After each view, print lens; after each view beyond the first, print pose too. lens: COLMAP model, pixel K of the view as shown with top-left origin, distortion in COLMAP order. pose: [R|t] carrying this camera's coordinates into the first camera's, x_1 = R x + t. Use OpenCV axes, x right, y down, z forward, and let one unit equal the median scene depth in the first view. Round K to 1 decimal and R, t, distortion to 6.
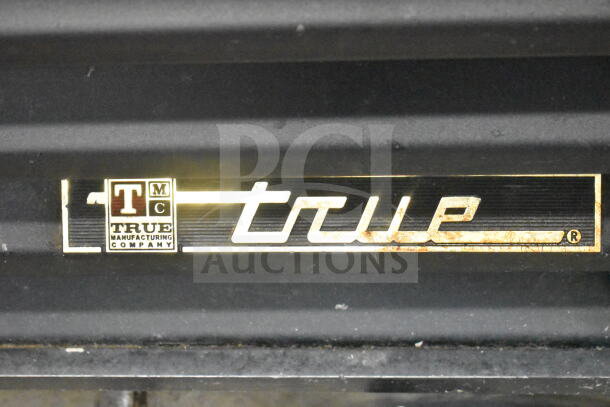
lens RADIAL K [[1409.9, 0, 305.3], [0, 1409.9, 203.2], [0, 0, 1]] dist [-0.032738, 0.000000]
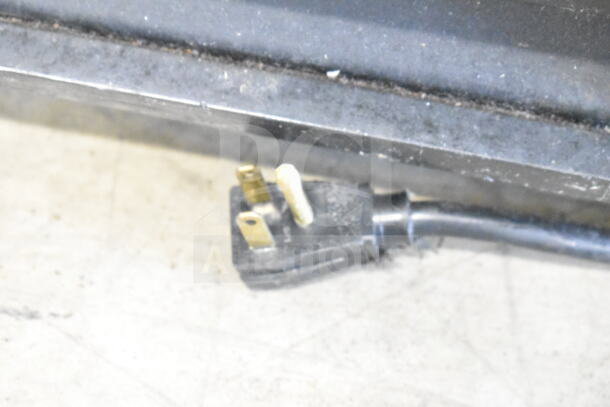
lens RADIAL K [[1409.9, 0, 304.2], [0, 1409.9, 203.6], [0, 0, 1]] dist [-0.032738, 0.000000]
pose [[0.985259, 0.166508, 0.039242, 0.052837], [-0.170756, 0.943341, 0.284516, -0.023552], [0.010356, -0.287023, 0.957868, 0.376023]]
